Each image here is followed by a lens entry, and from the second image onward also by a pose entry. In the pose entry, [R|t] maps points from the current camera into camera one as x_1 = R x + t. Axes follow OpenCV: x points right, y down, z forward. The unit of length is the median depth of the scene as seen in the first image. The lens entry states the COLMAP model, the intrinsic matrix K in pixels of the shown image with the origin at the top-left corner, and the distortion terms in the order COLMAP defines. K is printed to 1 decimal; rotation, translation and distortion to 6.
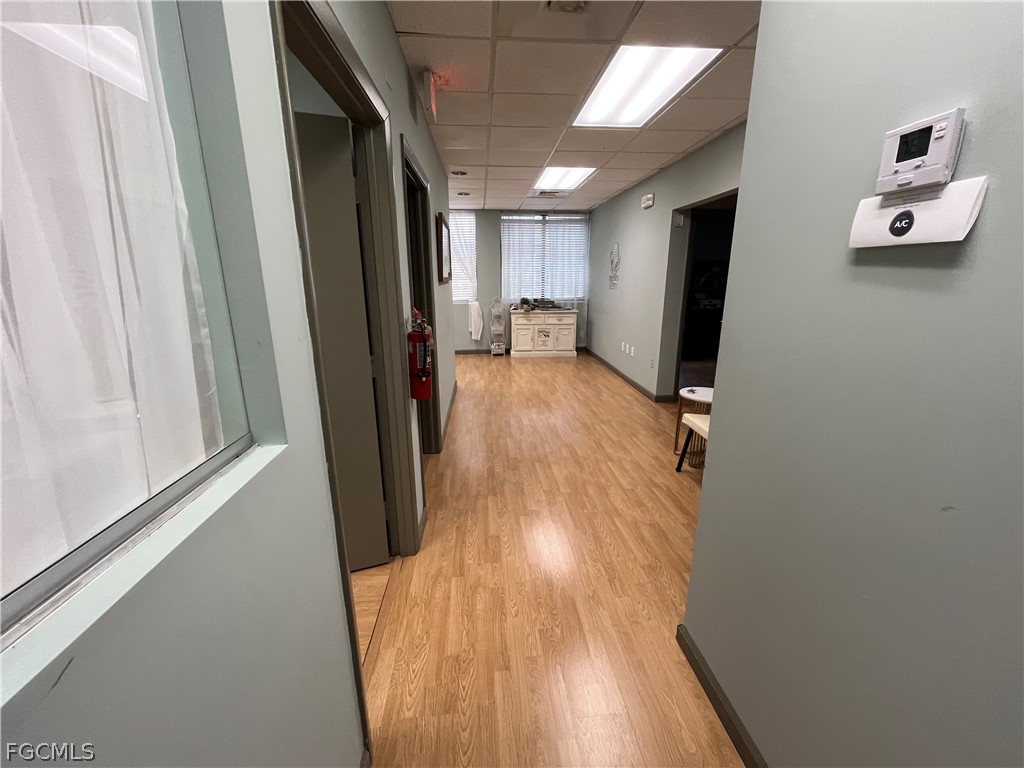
lens RADIAL K [[414.7, 0, 512.4], [0, 414.7, 385.4], [0, 0, 1]] dist [-0.003947, -0.000475]
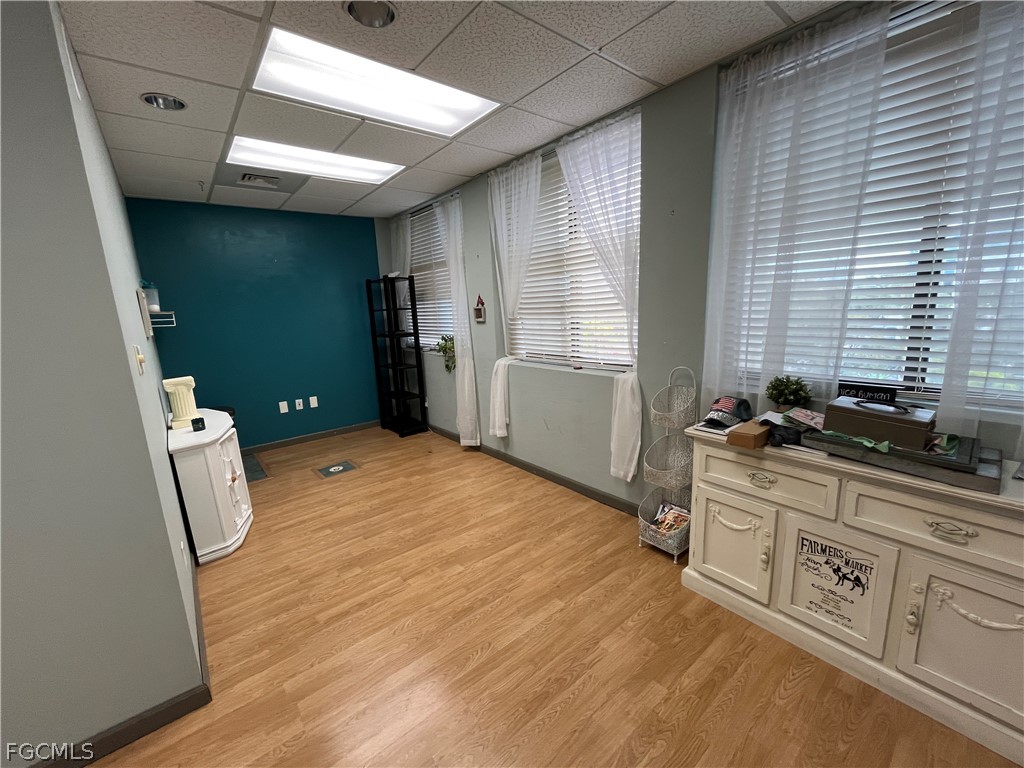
lens RADIAL K [[414.7, 0, 511.6], [0, 414.7, 386.2], [0, 0, 1]] dist [-0.003947, -0.000475]
pose [[0.570005, 0.133680, -0.810694, 0.217106], [-0.159499, 0.985909, 0.050428, -0.303563], [0.806012, 0.100561, 0.583295, 1.129551]]
